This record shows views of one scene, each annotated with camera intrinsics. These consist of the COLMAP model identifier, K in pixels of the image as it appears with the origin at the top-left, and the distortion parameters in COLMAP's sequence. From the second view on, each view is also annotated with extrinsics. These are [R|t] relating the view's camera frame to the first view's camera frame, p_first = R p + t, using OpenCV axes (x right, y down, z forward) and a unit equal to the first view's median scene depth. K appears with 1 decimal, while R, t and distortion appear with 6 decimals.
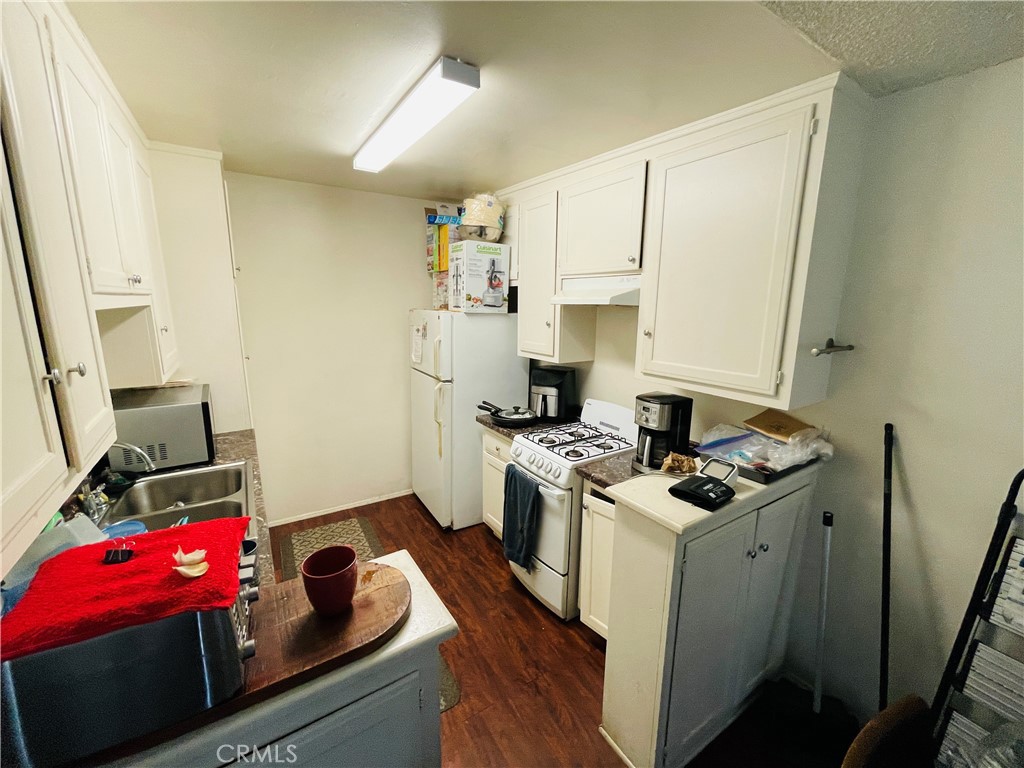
lens RADIAL K [[417.1, 0, 512.2], [0, 417.1, 379.9], [0, 0, 1]] dist [-0.001605, 0.000181]
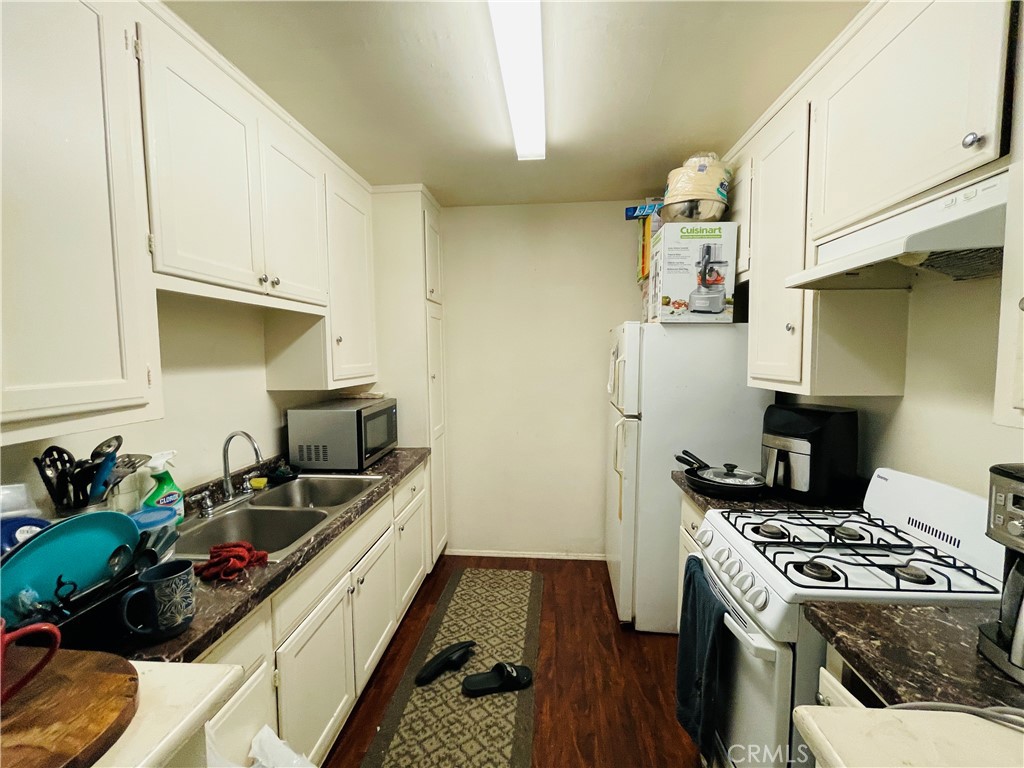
lens RADIAL K [[417.1, 0, 512.0], [0, 417.1, 380.6], [0, 0, 1]] dist [-0.001605, 0.000181]
pose [[0.791384, 0.020643, -0.610970, 0.140480], [-0.094268, 0.991596, -0.088601, 0.028718], [0.604007, 0.127712, 0.786680, 0.324226]]
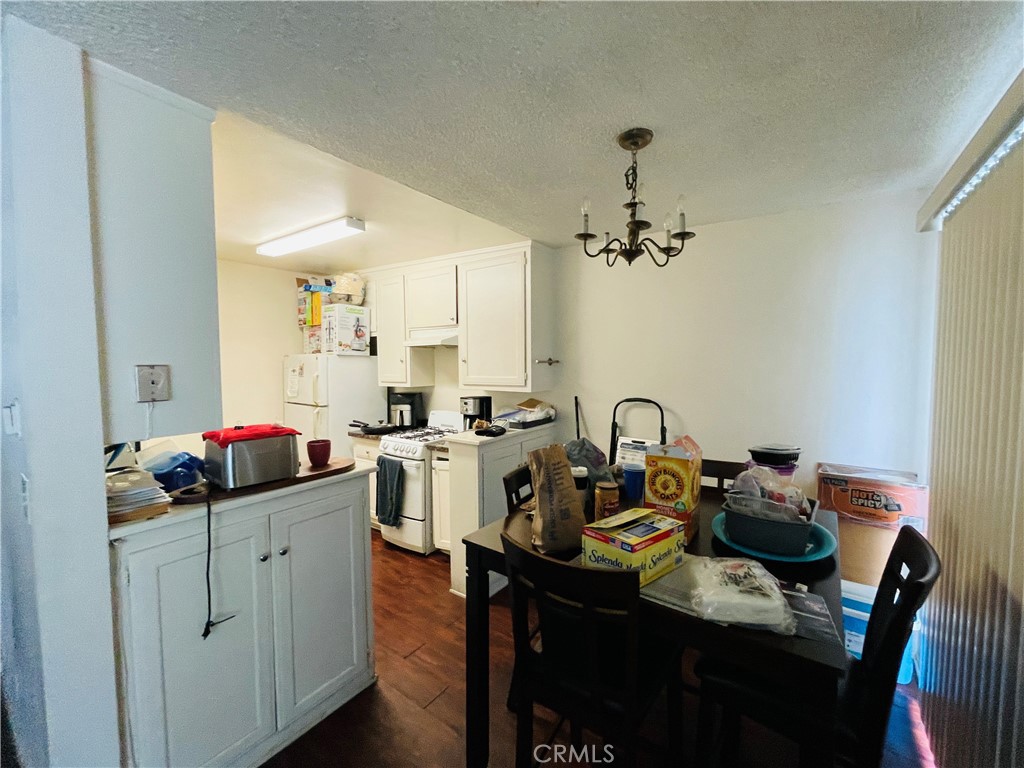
lens RADIAL K [[417.1, 0, 514.3], [0, 417.1, 378.7], [0, 0, 1]] dist [-0.001605, 0.000181]
pose [[0.929372, -0.033100, 0.367657, -0.089270], [0.086445, 0.987793, -0.129587, 0.157767], [-0.358879, 0.152216, 0.920889, -0.498394]]
